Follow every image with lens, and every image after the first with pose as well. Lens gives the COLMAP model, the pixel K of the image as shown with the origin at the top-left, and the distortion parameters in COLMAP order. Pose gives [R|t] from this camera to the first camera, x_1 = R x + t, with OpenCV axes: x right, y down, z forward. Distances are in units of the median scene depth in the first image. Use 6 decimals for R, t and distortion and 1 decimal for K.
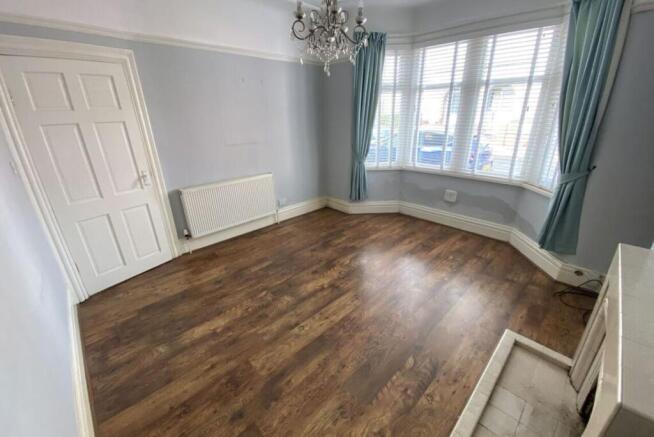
lens RADIAL K [[266.7, 0, 327.0], [0, 266.7, 218.5], [0, 0, 1]] dist [-0.000268, -0.000917]
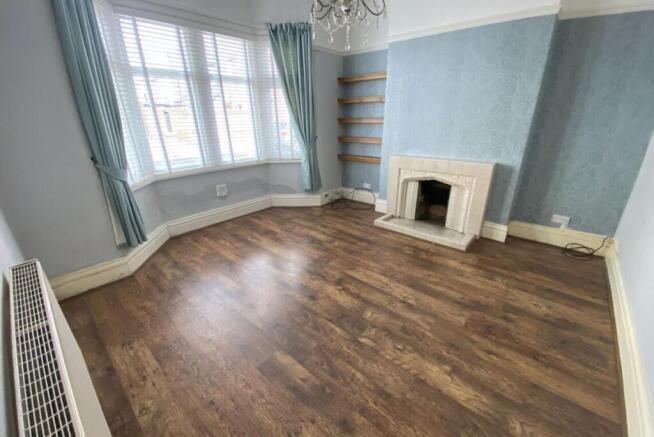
lens RADIAL K [[266.7, 0, 327.0], [0, 266.7, 218.5], [0, 0, 1]] dist [-0.000268, -0.000917]
pose [[-0.087857, -0.341958, 0.935599, -0.807901], [0.375218, 0.858692, 0.349083, -0.294237], [-0.922763, 0.381724, 0.052866, 0.954838]]
